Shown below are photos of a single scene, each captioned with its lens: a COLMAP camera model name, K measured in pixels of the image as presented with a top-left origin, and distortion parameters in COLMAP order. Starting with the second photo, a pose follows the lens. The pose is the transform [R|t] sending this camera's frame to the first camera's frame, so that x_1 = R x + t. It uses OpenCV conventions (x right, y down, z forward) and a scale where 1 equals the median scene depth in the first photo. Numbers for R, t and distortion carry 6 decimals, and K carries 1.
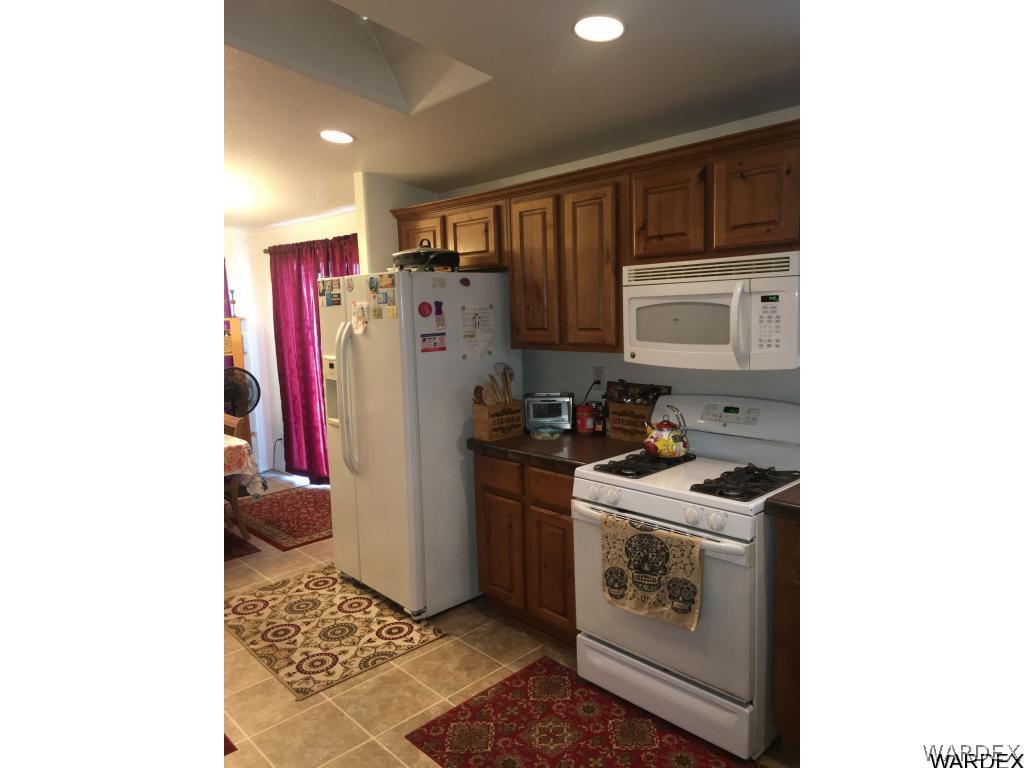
lens RADIAL K [[649.5, 0, 509.6], [0, 649.5, 381.7], [0, 0, 1]] dist [0.043223, -0.013213]
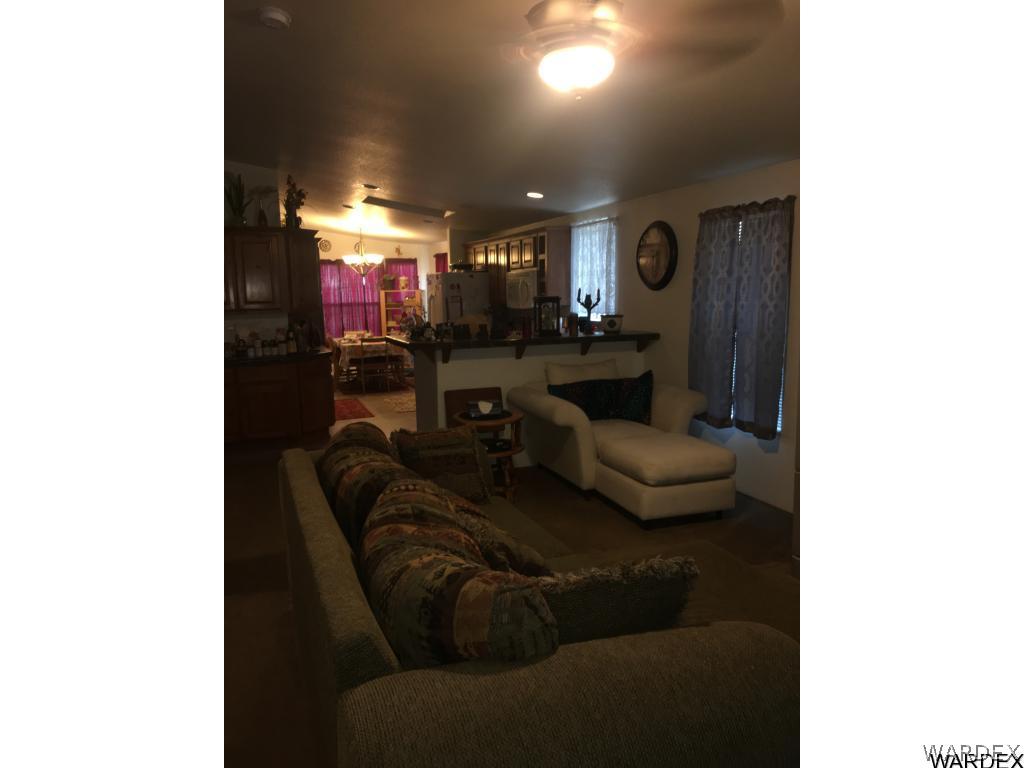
lens RADIAL K [[649.5, 0, 513.5], [0, 649.5, 385.9], [0, 0, 1]] dist [0.043223, -0.013213]
pose [[0.932467, 0.069215, -0.354562, 0.575318], [-0.054537, 0.997196, 0.051236, 0.077198], [0.357114, -0.028439, 0.933628, -0.759057]]
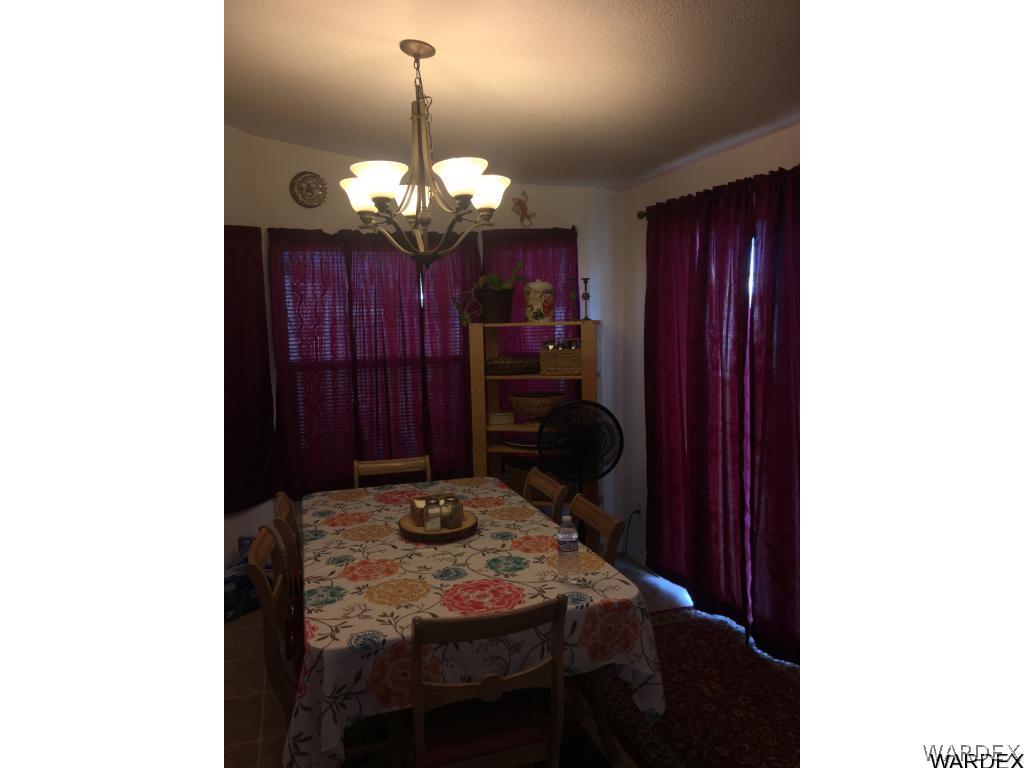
lens RADIAL K [[649.5, 0, 512.5], [0, 649.5, 382.2], [0, 0, 1]] dist [0.043223, -0.013213]
pose [[0.905213, 0.058480, -0.420916, -0.213254], [-0.060475, 0.998132, 0.008619, -0.038278], [0.420634, 0.017653, 0.907059, 0.388458]]
